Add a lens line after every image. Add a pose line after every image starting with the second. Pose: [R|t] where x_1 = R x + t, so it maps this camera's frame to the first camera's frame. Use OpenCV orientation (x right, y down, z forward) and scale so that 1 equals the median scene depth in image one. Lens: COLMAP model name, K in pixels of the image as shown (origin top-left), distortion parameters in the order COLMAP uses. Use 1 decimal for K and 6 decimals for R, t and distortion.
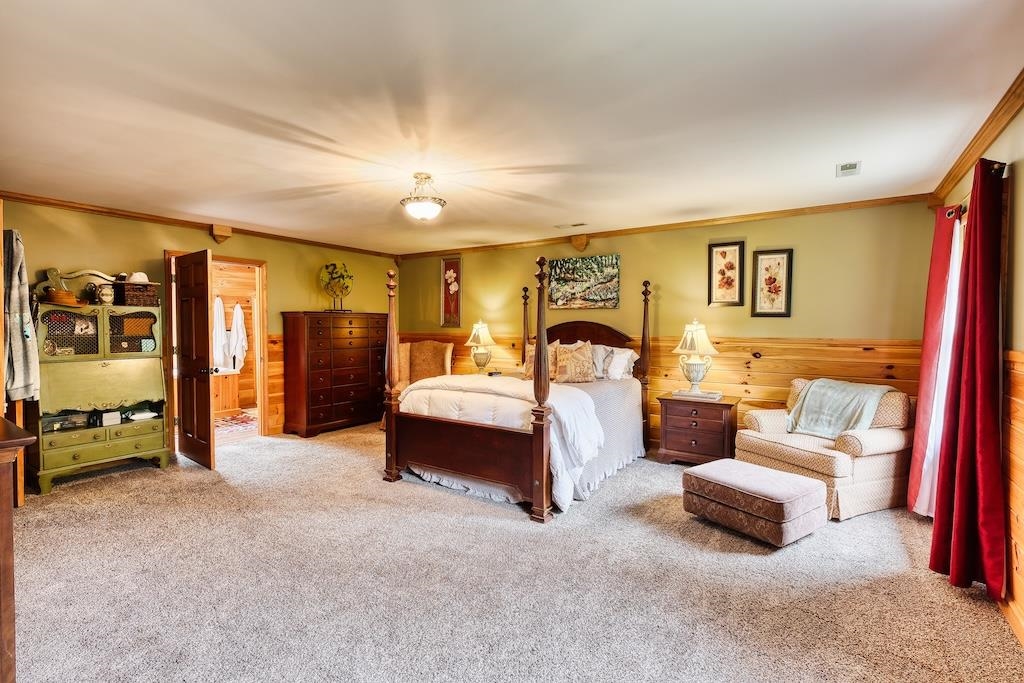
lens RADIAL K [[470.9, 0, 514.9], [0, 470.9, 340.2], [0, 0, 1]] dist [-0.000639, 0.000420]
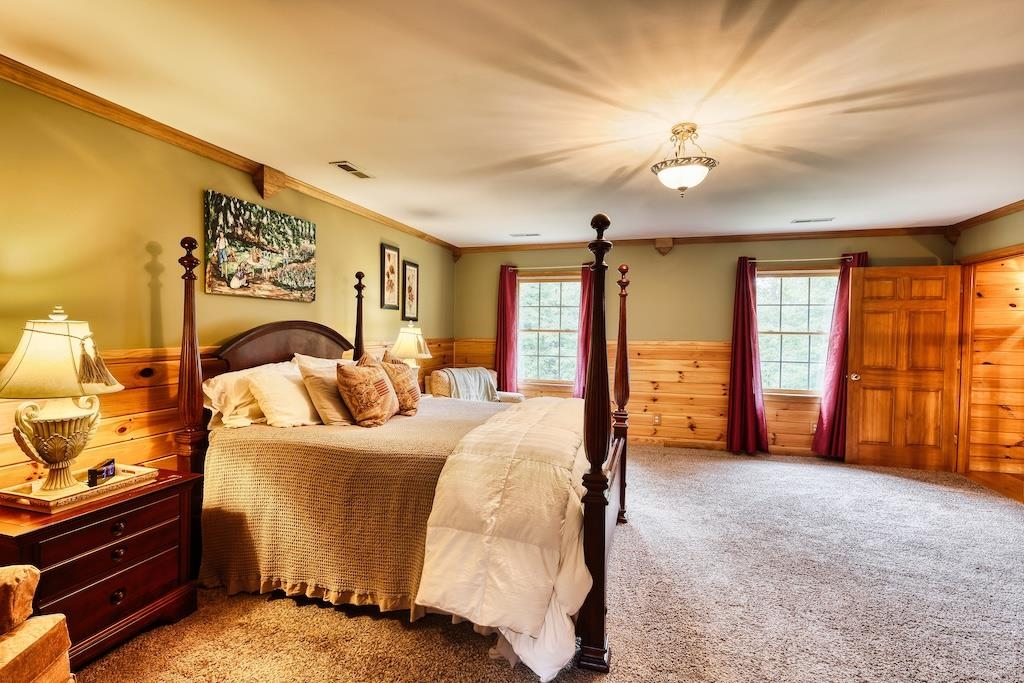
lens RADIAL K [[470.9, 0, 513.9], [0, 470.9, 340.2], [0, 0, 1]] dist [-0.000639, 0.000420]
pose [[-0.299273, -0.023764, 0.953872, -0.503390], [0.025376, 0.999138, 0.032853, -0.028060], [-0.953830, 0.034038, -0.298412, 0.900213]]
